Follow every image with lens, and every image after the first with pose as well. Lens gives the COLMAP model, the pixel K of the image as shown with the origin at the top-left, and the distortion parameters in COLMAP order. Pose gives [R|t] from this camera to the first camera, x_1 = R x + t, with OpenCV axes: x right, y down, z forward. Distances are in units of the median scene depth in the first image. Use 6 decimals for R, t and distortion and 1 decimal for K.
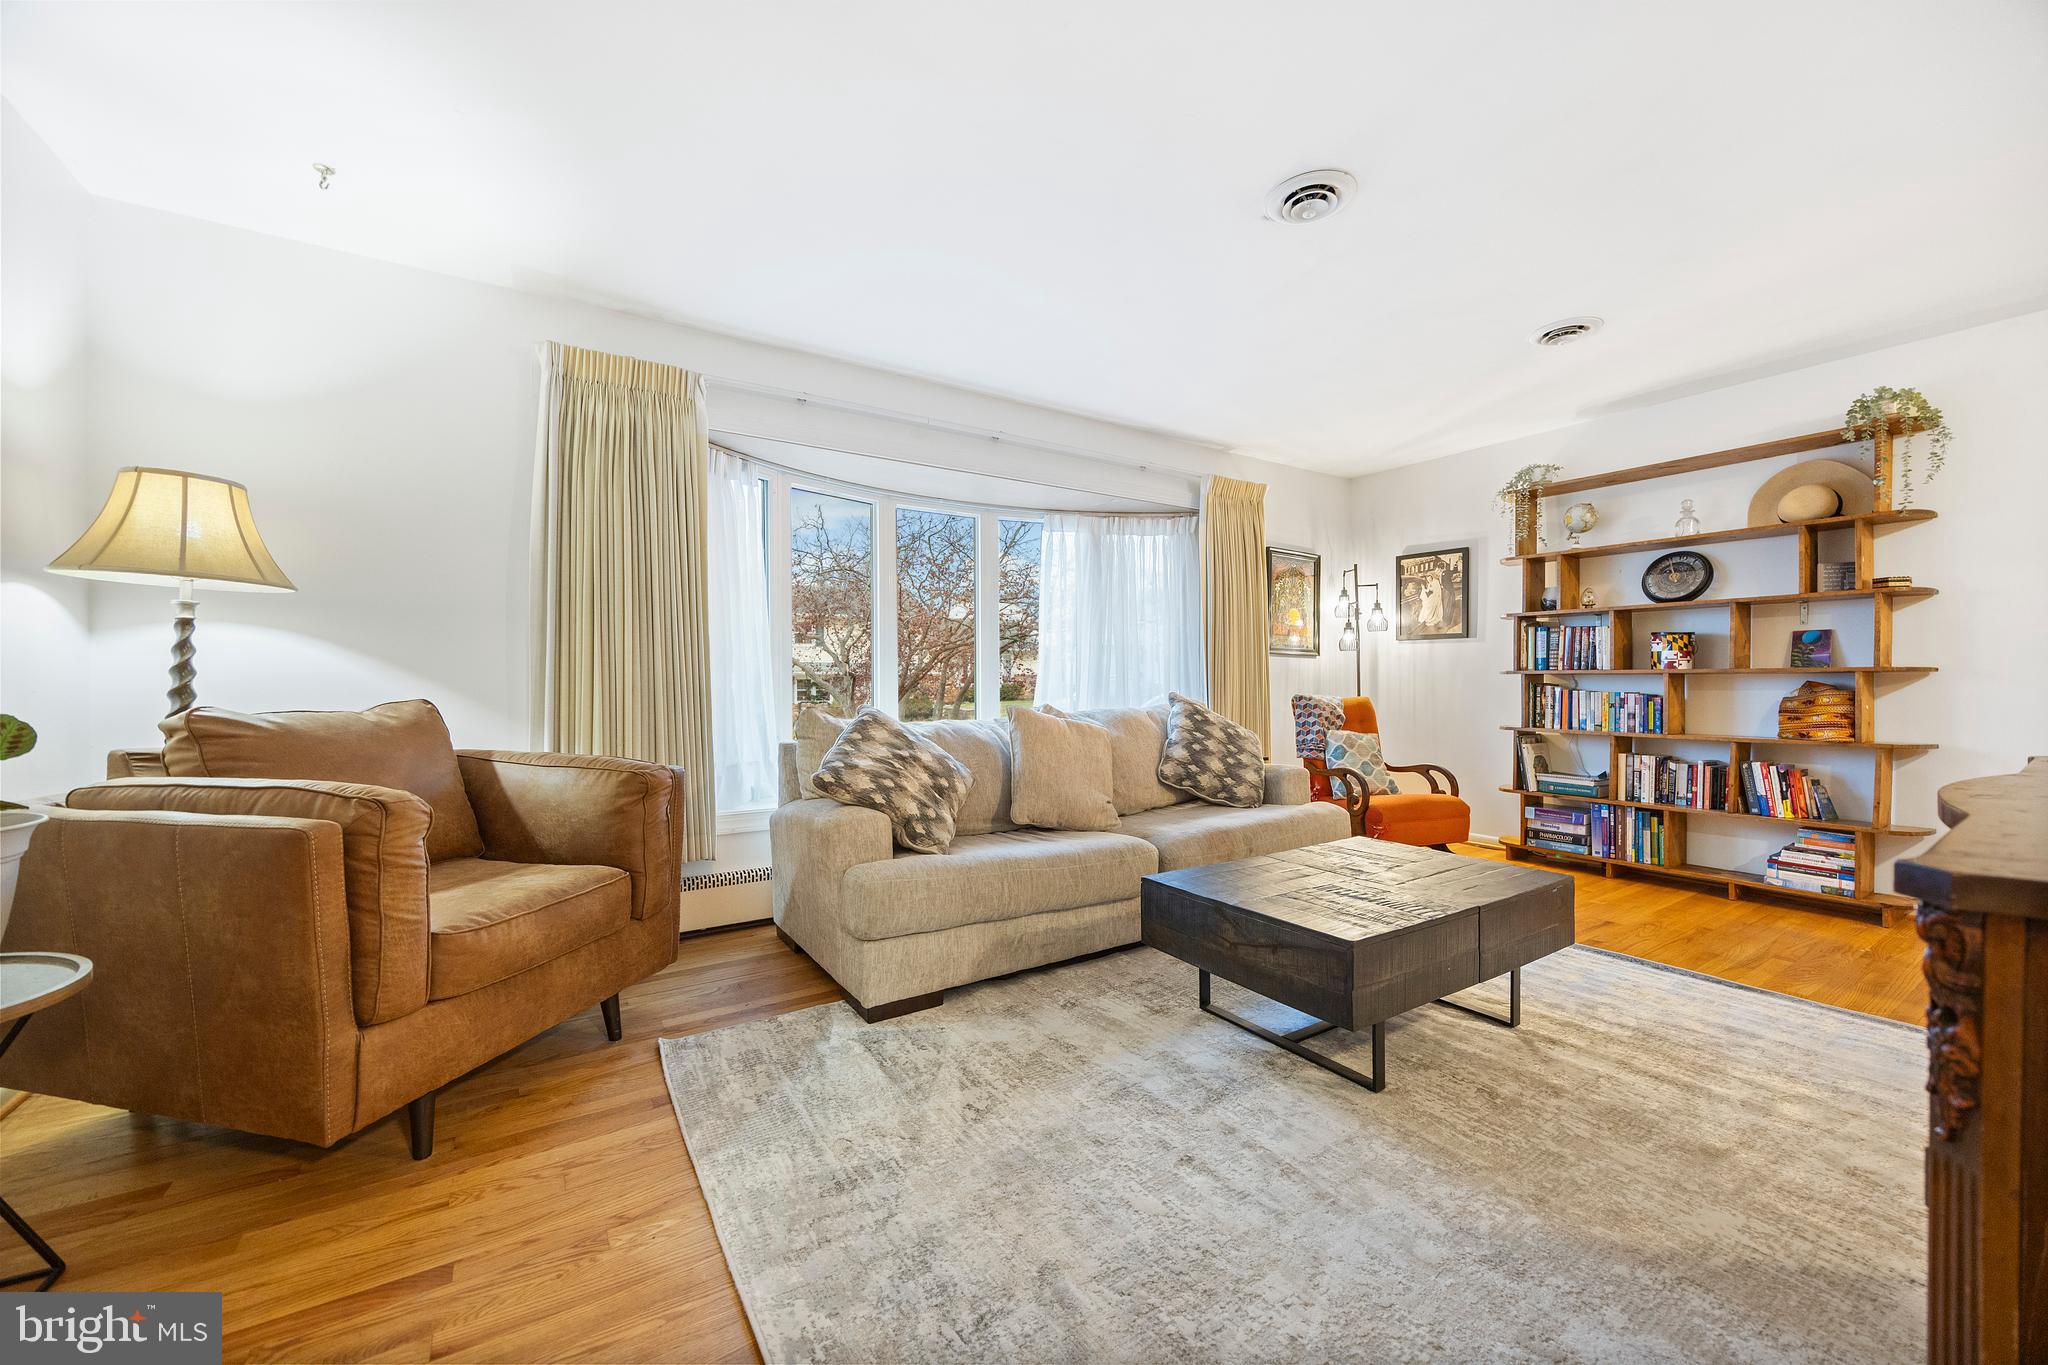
lens RADIAL K [[789.5, 0, 1020.4], [0, 789.5, 670.7], [0, 0, 1]] dist [0.001325, -0.001977]
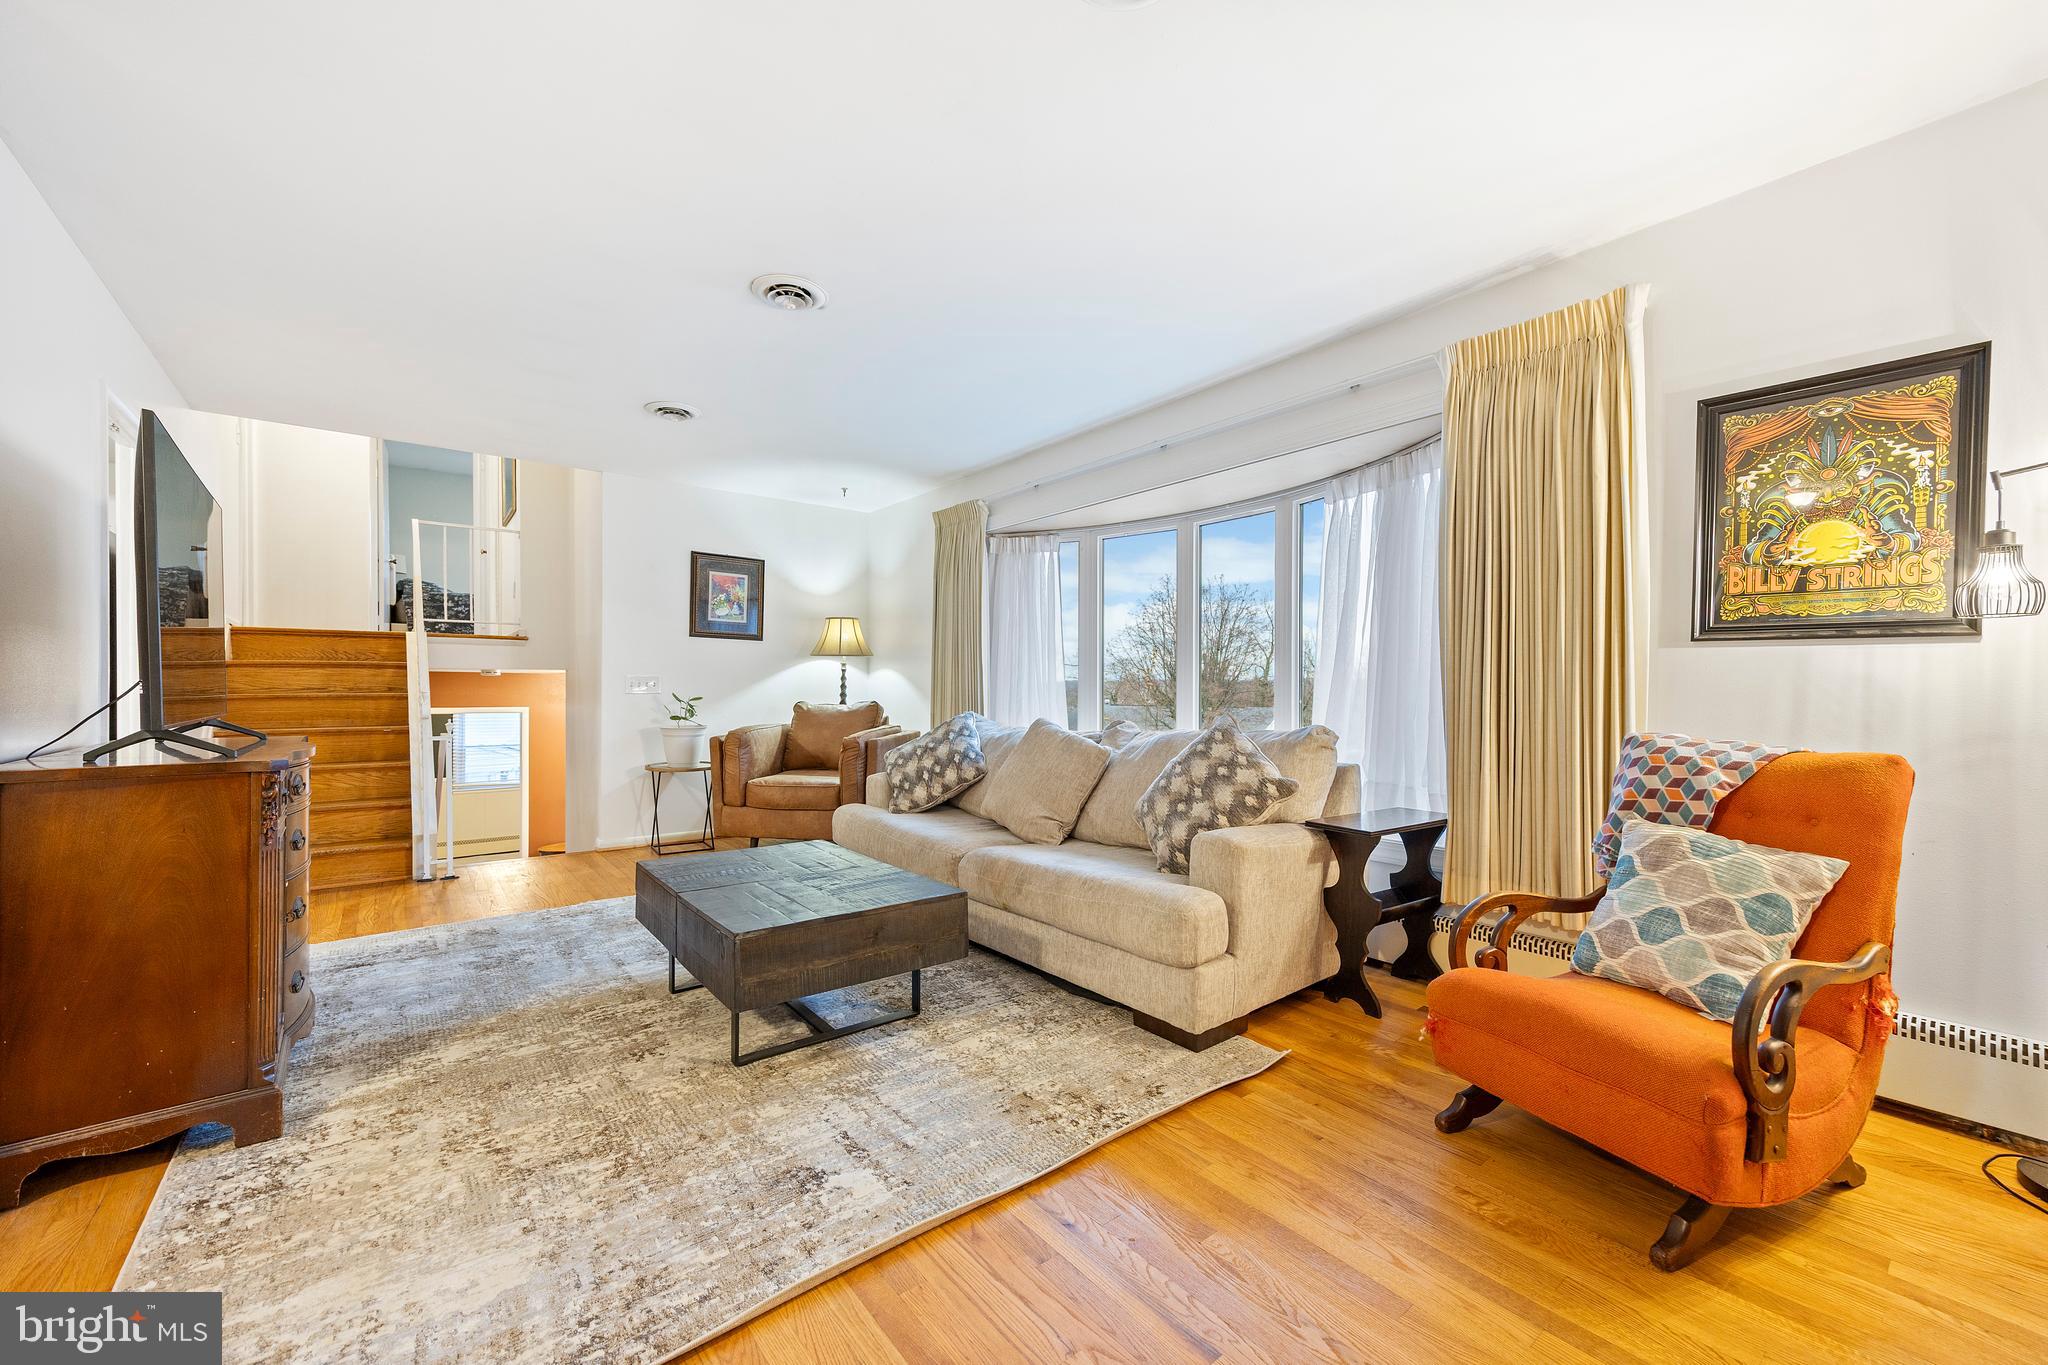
lens RADIAL K [[789.5, 0, 1021.9], [0, 789.5, 679.1], [0, 0, 1]] dist [0.001325, -0.001977]
pose [[0.110448, -0.004094, -0.993873, 1.442762], [0.013224, 0.999909, -0.002649, -0.009265], [0.993794, -0.012850, 0.110492, 1.100622]]
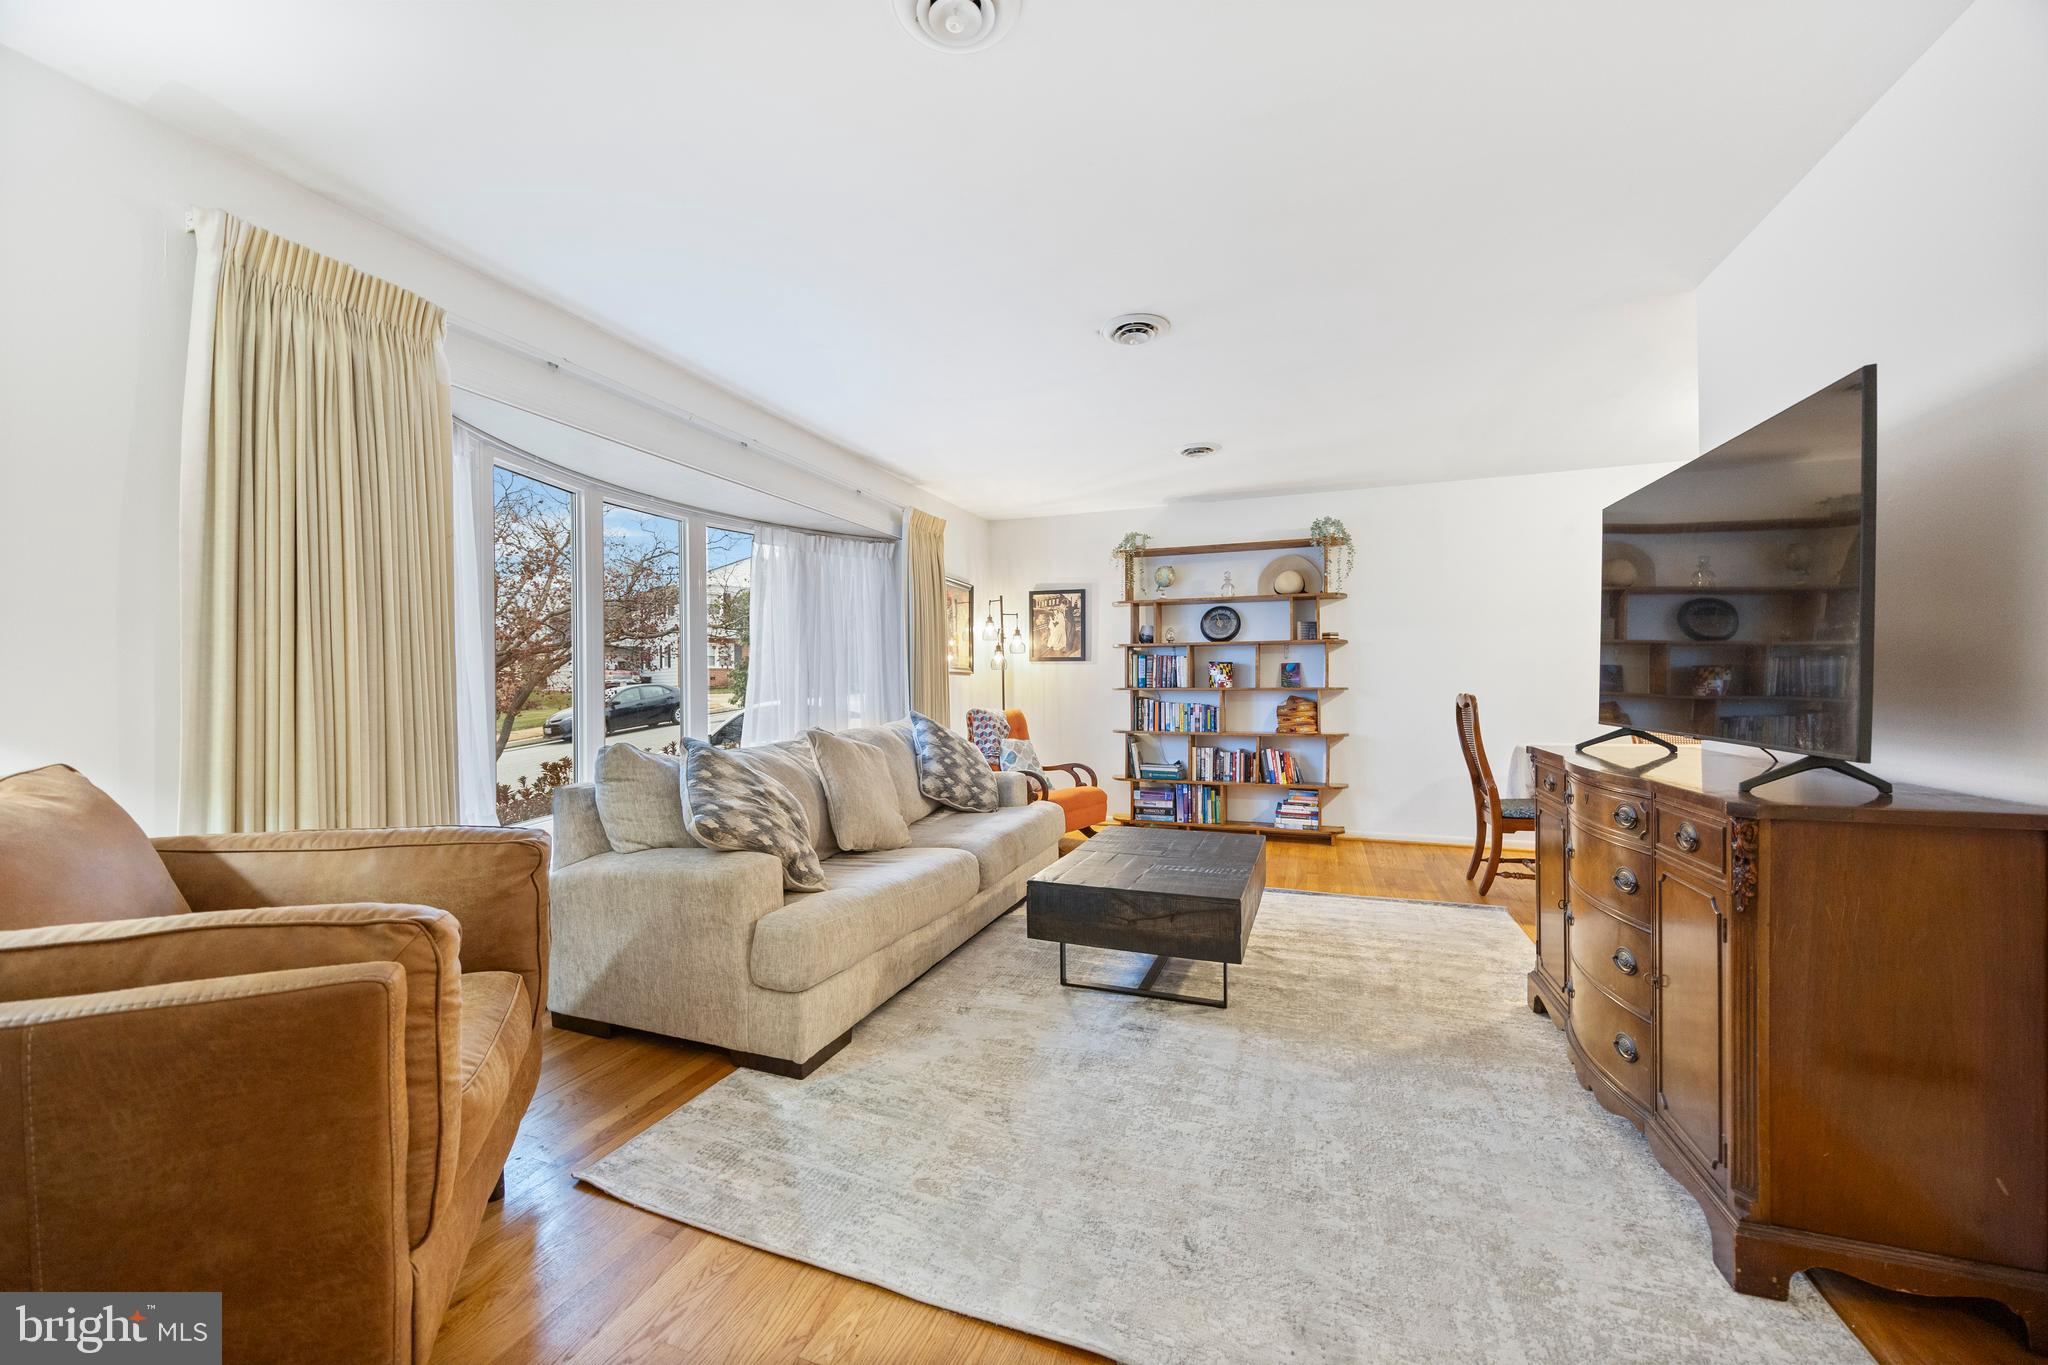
lens RADIAL K [[789.5, 0, 1021.3], [0, 789.5, 665.0], [0, 0, 1]] dist [0.001325, -0.001977]
pose [[0.803331, 0.011485, 0.595423, -0.494252], [-0.005147, 0.999911, -0.012343, -0.034258], [-0.595511, 0.006850, 0.803318, 0.075252]]
